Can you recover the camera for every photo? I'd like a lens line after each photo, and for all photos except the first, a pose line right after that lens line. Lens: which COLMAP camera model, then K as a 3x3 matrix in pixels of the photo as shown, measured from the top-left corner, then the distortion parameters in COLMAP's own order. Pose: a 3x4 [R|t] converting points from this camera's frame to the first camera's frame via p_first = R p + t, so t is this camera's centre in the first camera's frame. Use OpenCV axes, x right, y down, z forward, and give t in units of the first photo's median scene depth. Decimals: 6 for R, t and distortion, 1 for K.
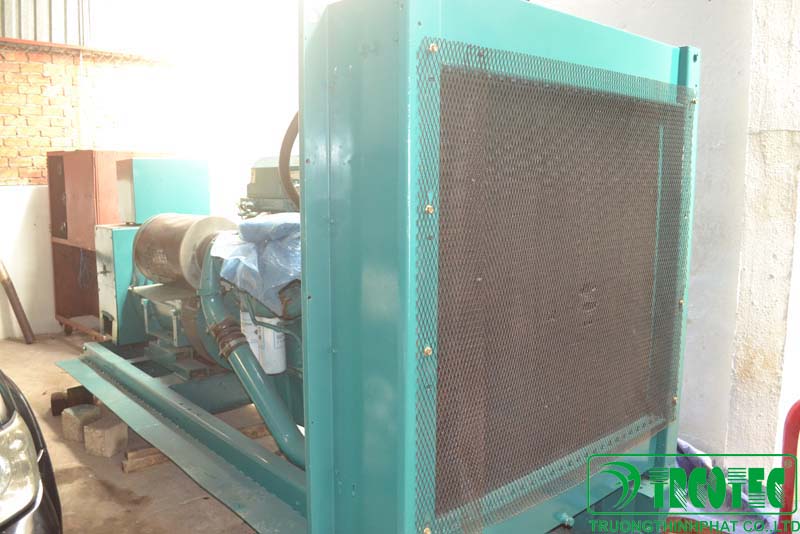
lens RADIAL K [[662.8, 0, 400.0], [0, 662.8, 267.0], [0, 0, 1]] dist [-0.002610, -0.174633]
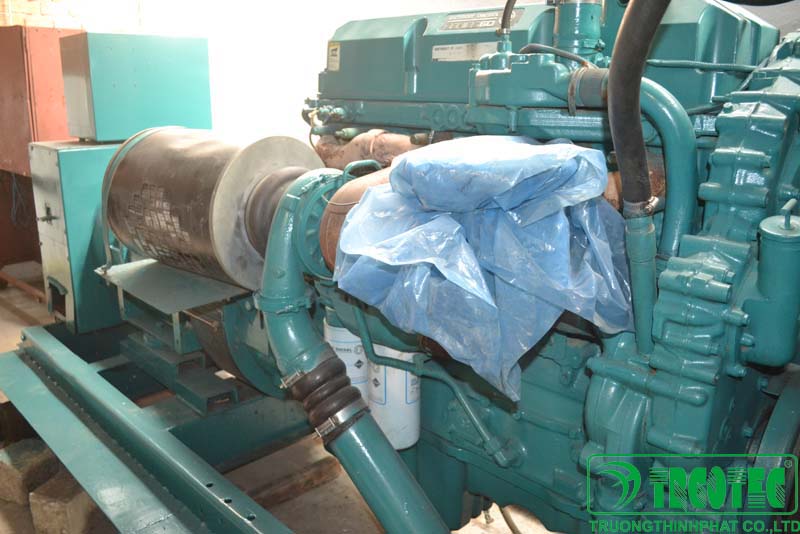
lens RADIAL K [[653.9, 0, 400.0], [0, 653.9, 267.0], [0, 0, 1]] dist [-0.093296, 0.022922]
pose [[0.996671, 0.003080, 0.081471, -0.188138], [-0.014184, 0.990599, 0.136062, -0.039040], [-0.080286, -0.136765, 0.987345, 0.421052]]
